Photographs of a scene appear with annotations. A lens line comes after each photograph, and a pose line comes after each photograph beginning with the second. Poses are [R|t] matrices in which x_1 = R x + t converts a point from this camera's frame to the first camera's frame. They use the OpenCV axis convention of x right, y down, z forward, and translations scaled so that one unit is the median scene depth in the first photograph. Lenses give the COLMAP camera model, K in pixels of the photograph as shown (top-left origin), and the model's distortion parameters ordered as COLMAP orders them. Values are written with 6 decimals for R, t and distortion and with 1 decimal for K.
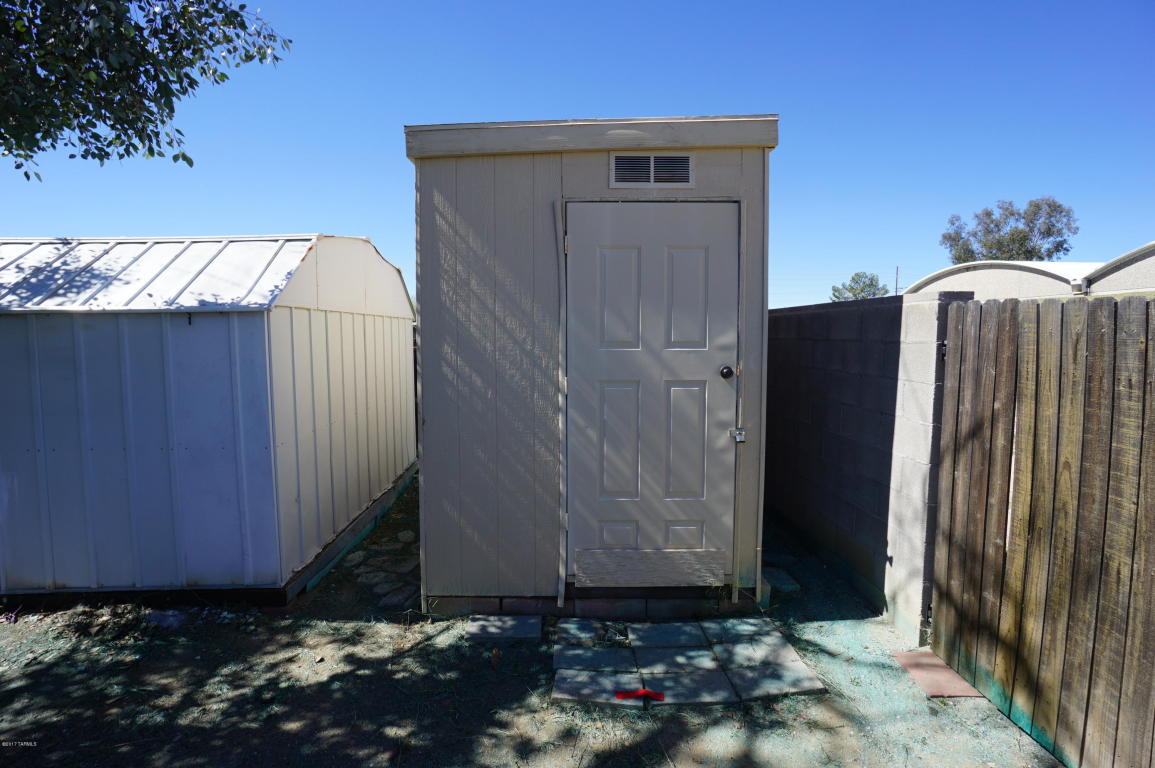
lens RADIAL K [[513.3, 0, 580.5], [0, 513.3, 364.2], [0, 0, 1]] dist [-0.036951, 0.008154]
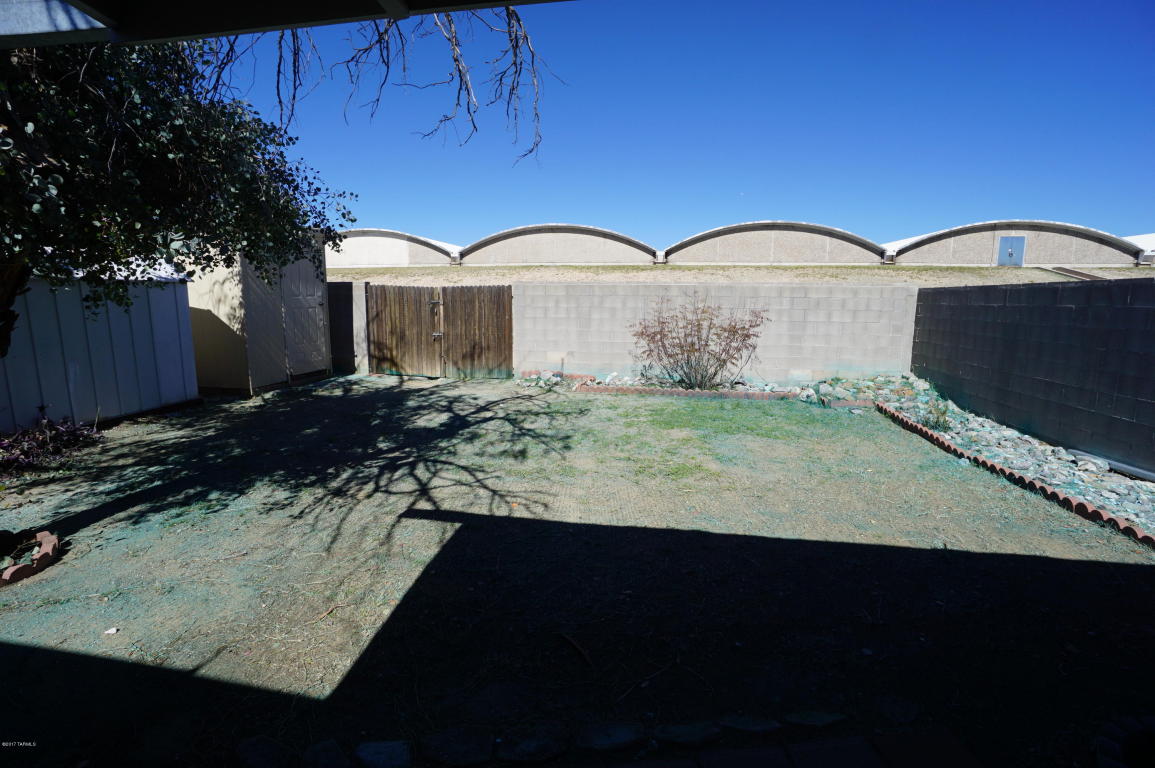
lens RADIAL K [[513.3, 0, 565.1], [0, 513.3, 380.3], [0, 0, 1]] dist [-0.036951, 0.008154]
pose [[0.229114, -0.157091, 0.960640, -2.632686], [0.052405, 0.987451, 0.148977, 0.098050], [-0.971988, 0.016209, 0.234472, -1.332573]]
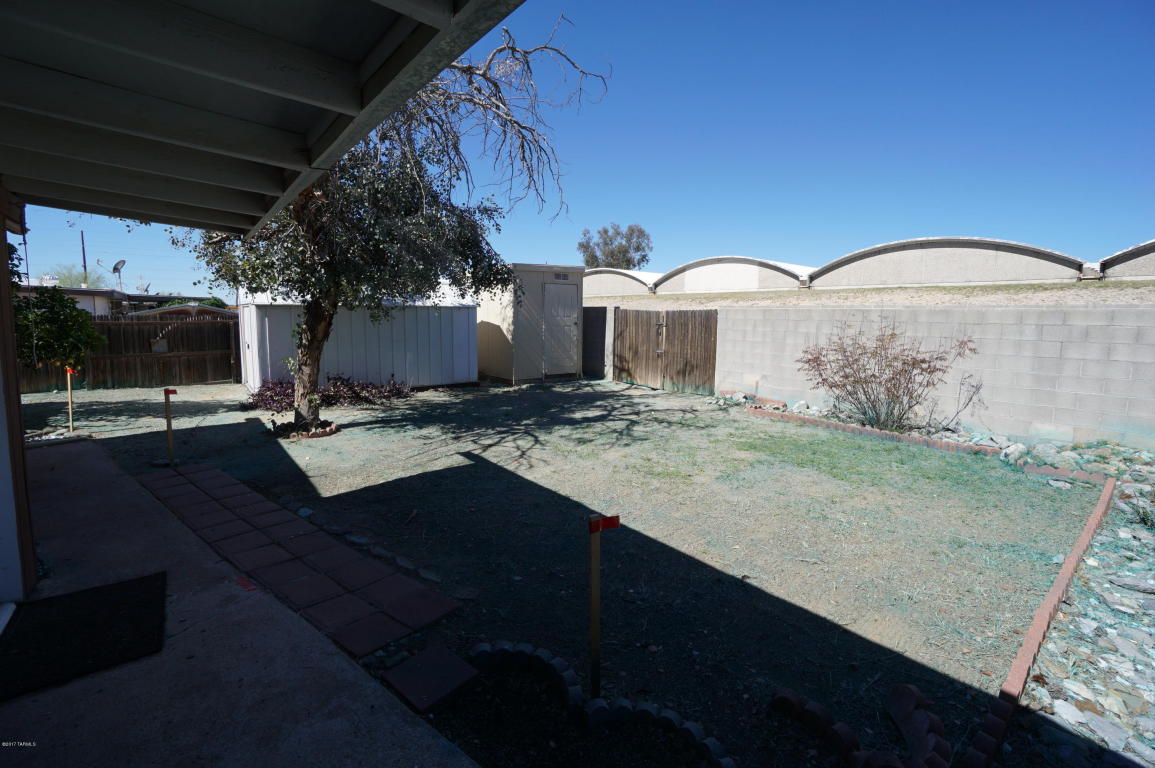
lens RADIAL K [[513.3, 0, 560.8], [0, 513.3, 362.6], [0, 0, 1]] dist [-0.036951, 0.008154]
pose [[0.826206, -0.040340, 0.561922, -2.333295], [0.019940, 0.998902, 0.042391, 0.164079], [-0.563015, -0.023819, 0.826103, -2.608407]]
